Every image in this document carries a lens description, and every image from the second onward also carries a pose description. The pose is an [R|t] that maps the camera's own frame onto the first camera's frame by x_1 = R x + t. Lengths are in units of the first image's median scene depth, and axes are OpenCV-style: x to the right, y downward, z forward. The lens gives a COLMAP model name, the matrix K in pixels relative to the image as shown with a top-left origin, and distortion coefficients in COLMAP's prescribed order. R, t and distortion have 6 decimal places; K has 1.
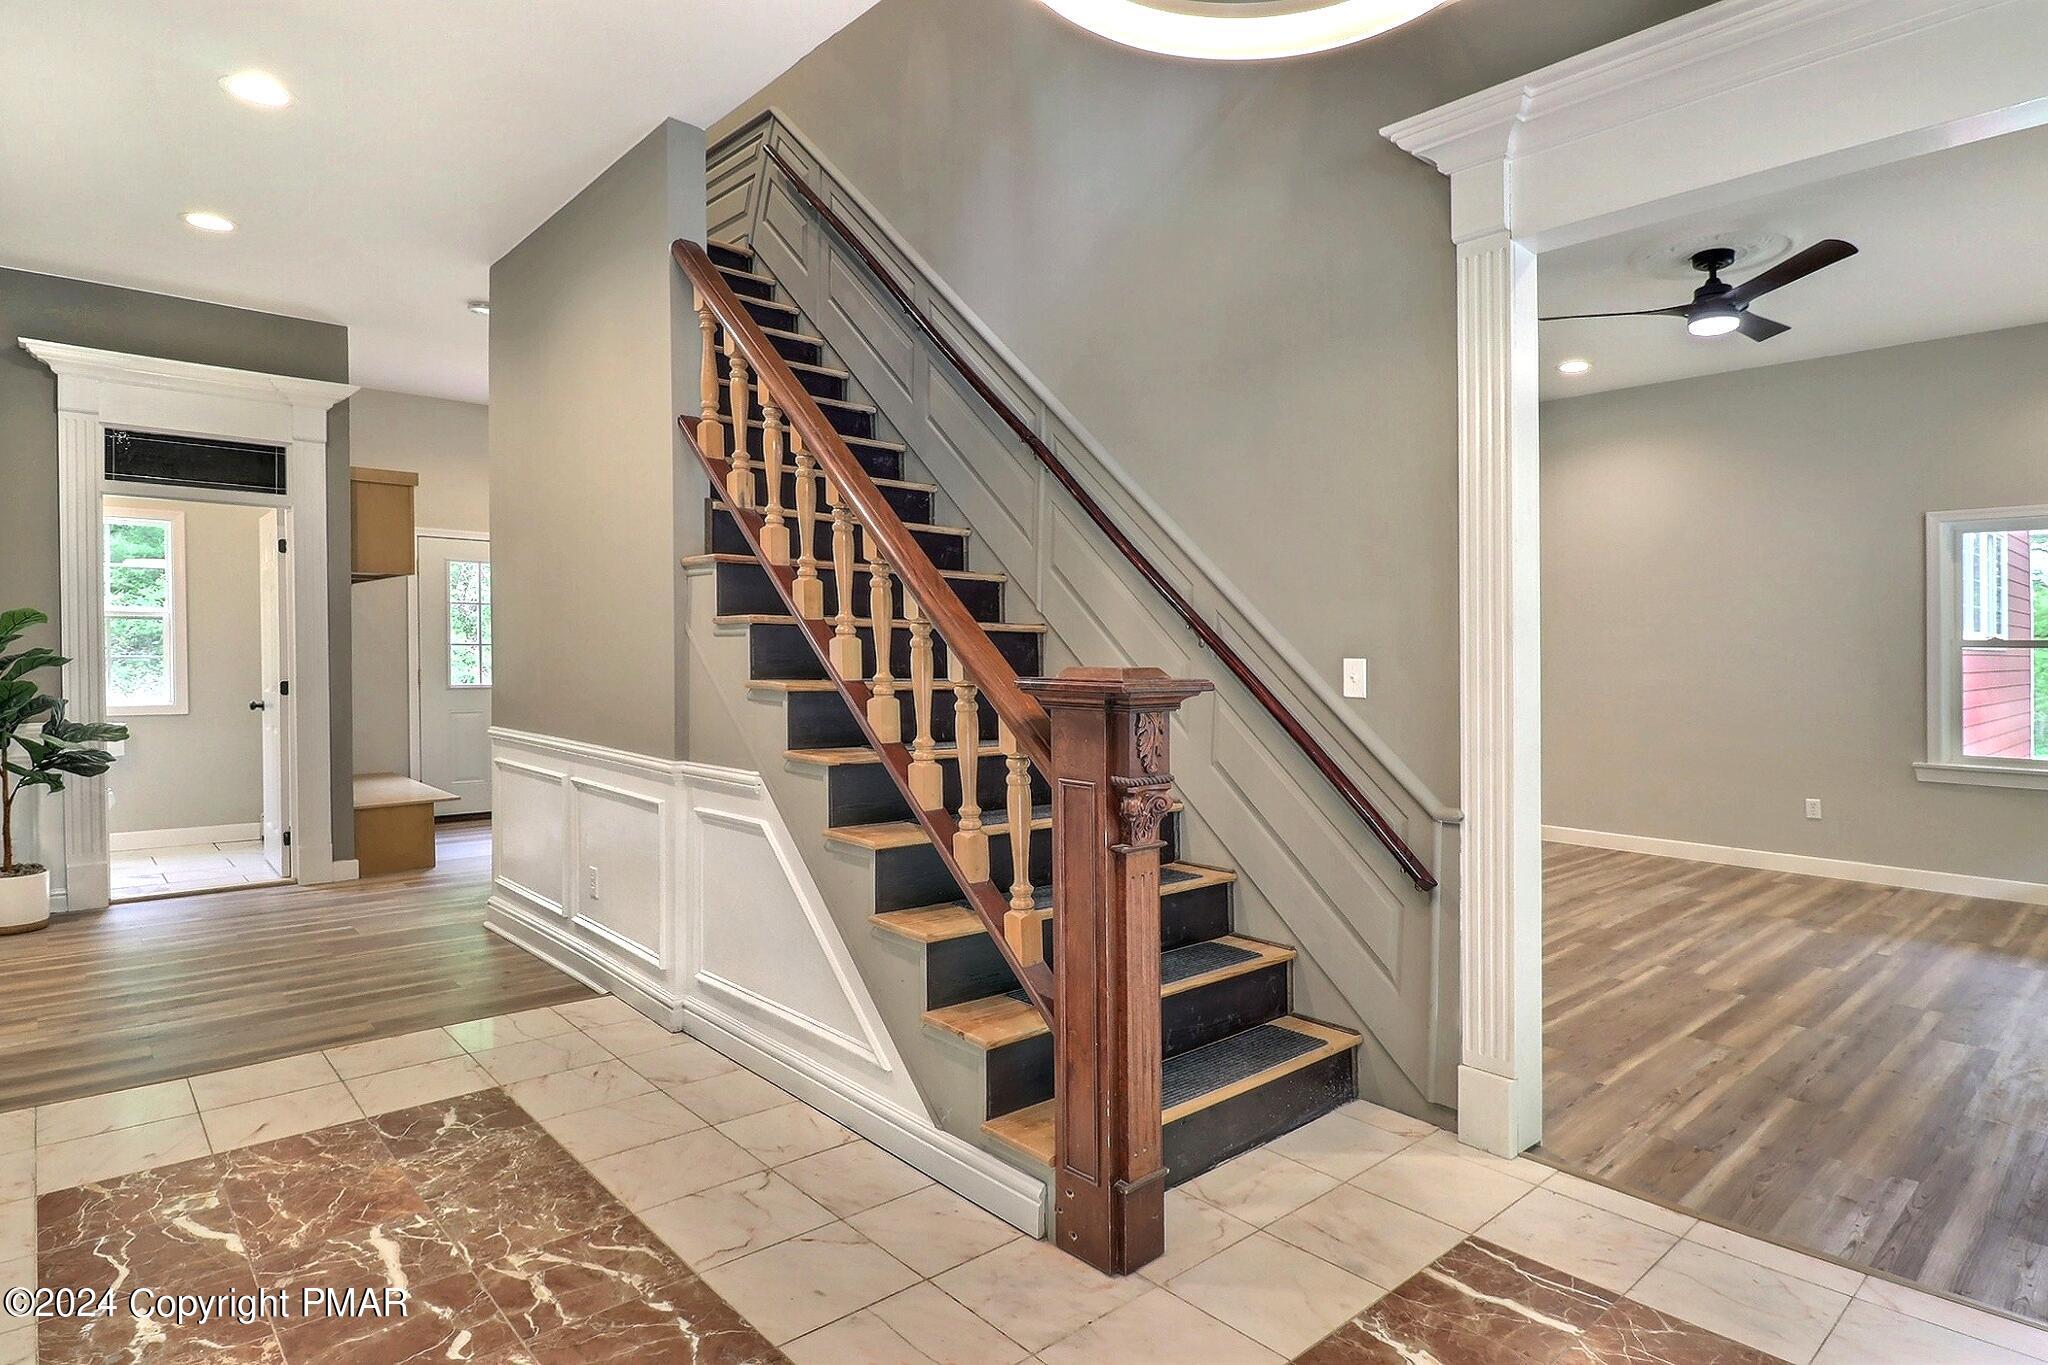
lens RADIAL K [[1142.6, 0, 1053.5], [0, 1142.6, 672.9], [0, 0, 1]] dist [-0.001840, -0.015987]
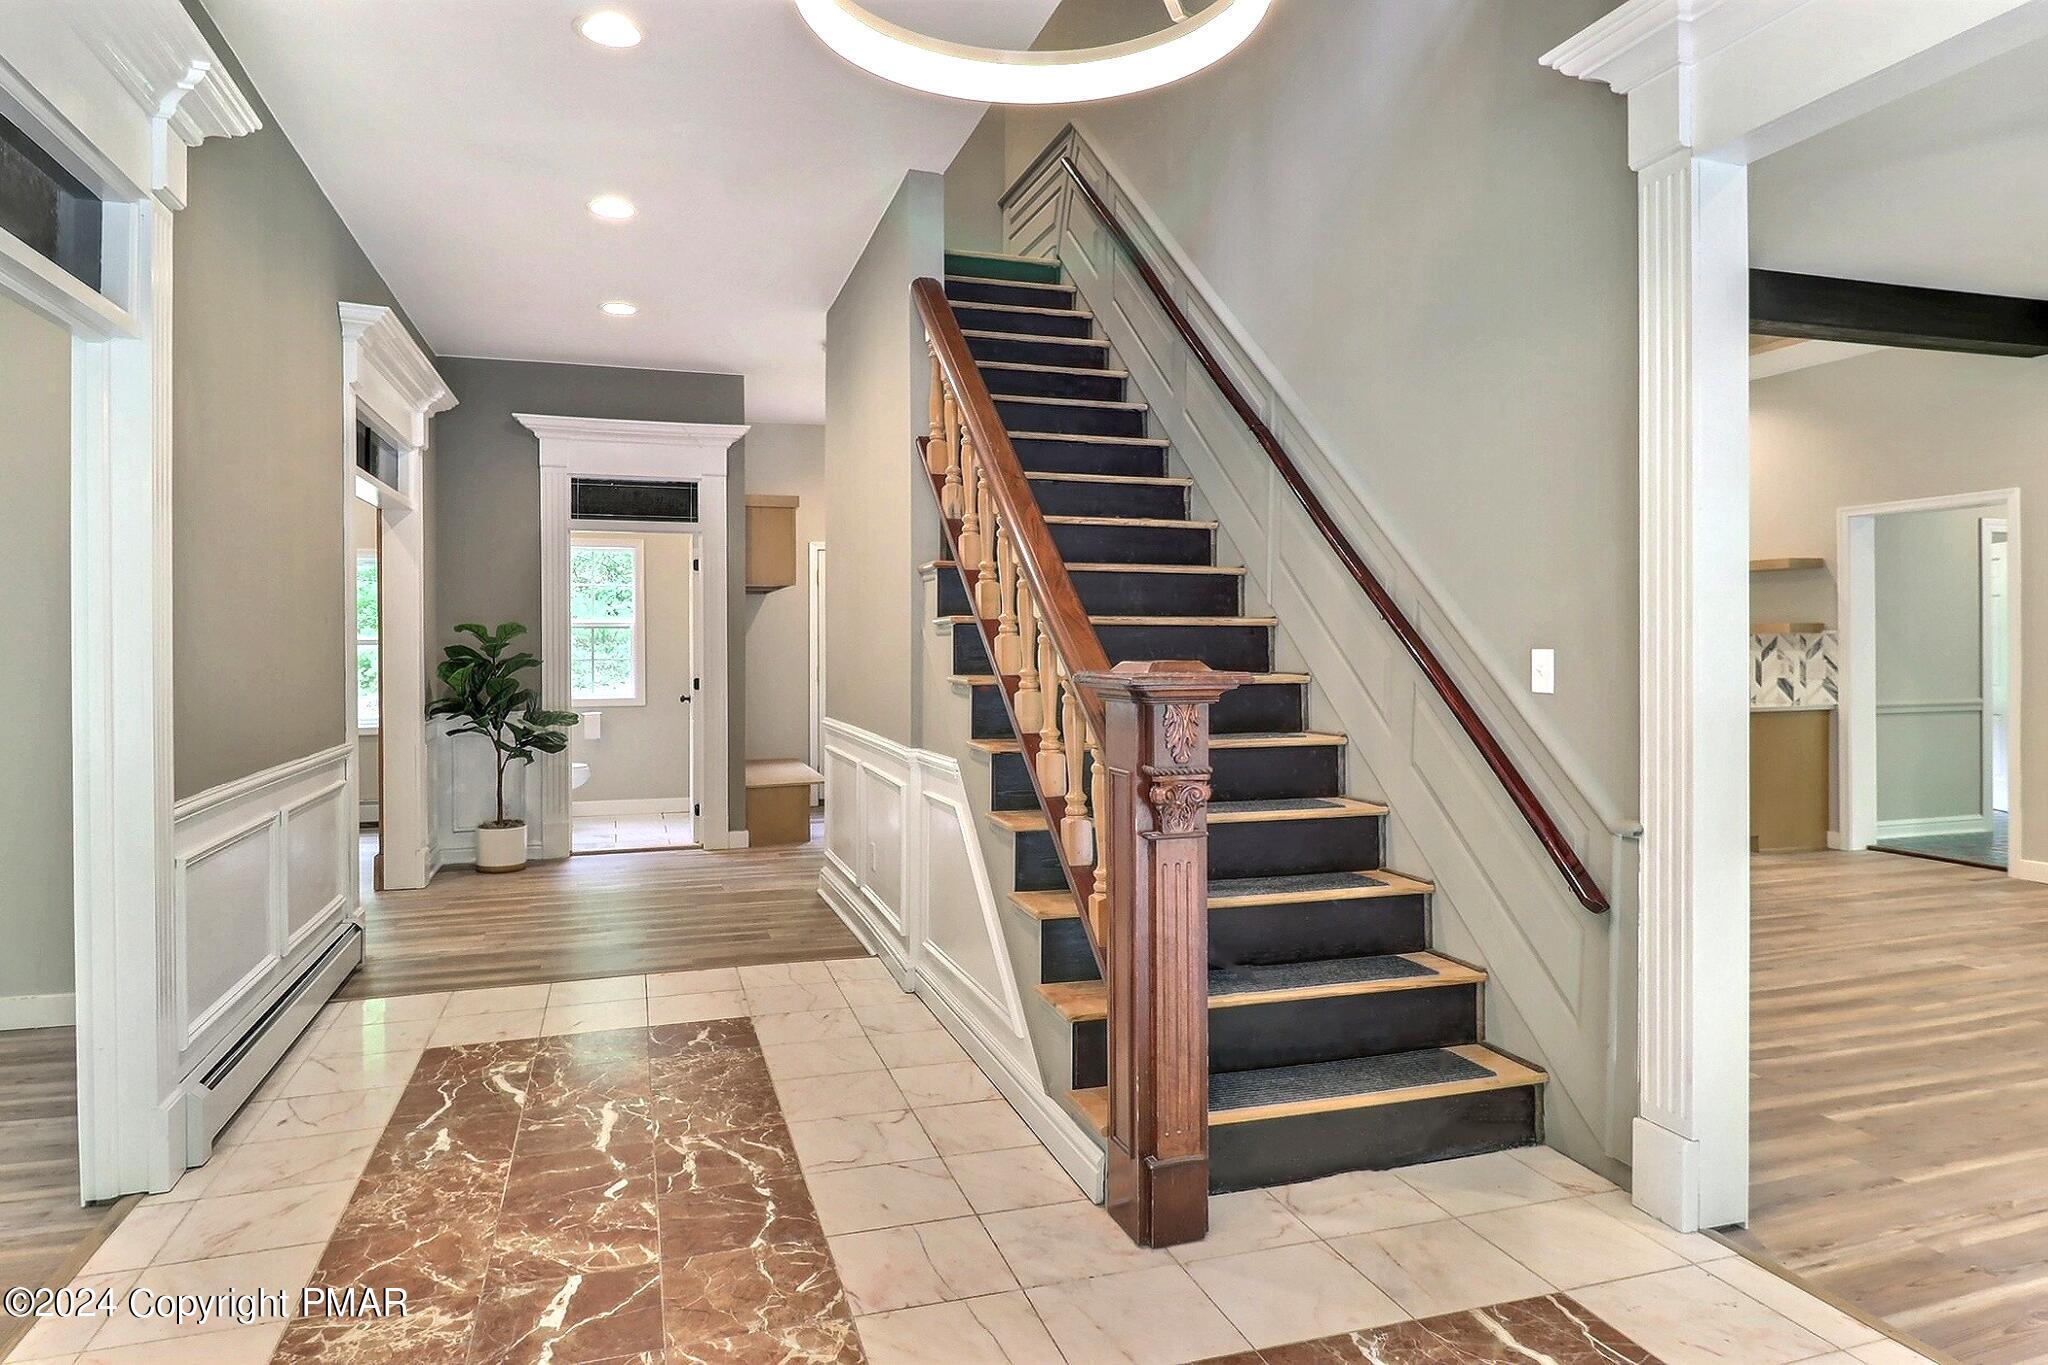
lens RADIAL K [[1222.6, 0, 981.6], [0, 1222.6, 661.5], [0, 0, 1]] dist [0.000211, -0.008861]
pose [[0.900916, -0.007323, -0.433932, 0.304609], [0.003845, 0.999953, -0.008892, 0.004163], [0.433977, 0.006343, 0.900902, -0.051537]]
